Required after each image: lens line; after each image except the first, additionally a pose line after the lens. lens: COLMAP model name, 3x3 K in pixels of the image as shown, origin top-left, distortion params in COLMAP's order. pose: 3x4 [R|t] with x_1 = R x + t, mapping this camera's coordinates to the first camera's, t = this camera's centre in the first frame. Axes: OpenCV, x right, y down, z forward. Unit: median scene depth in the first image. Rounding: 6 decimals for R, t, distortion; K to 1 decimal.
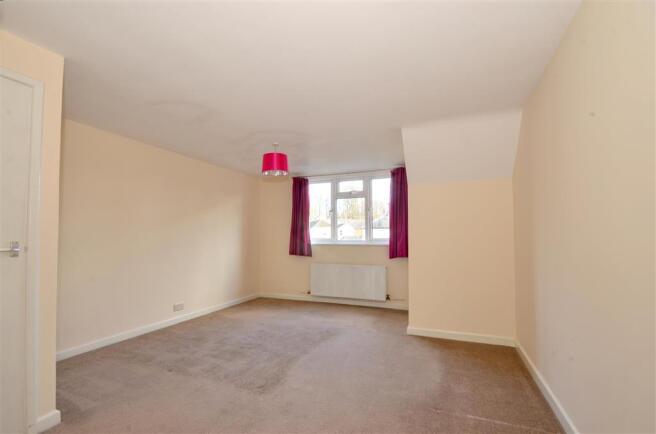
lens RADIAL K [[294.5, 0, 325.4], [0, 294.5, 227.8], [0, 0, 1]] dist [-0.000281, 0.000012]
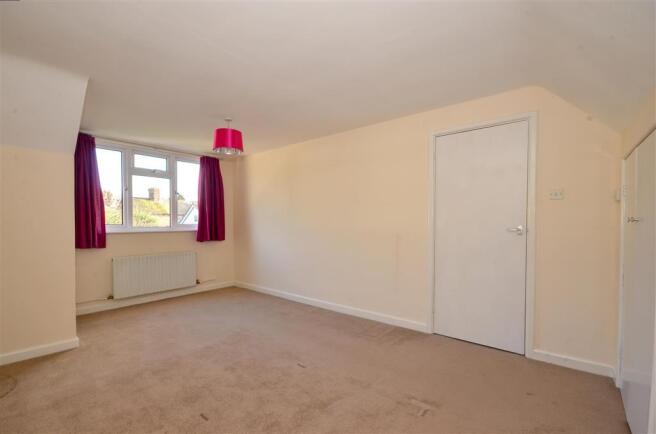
lens RADIAL K [[294.5, 0, 325.4], [0, 294.5, 227.8], [0, 0, 1]] dist [-0.000281, 0.000012]
pose [[0.286901, -0.011228, 0.957894, -0.602433], [-0.026714, 0.999449, 0.019716, 0.016628], [-0.957588, -0.031245, 0.286443, 0.275208]]
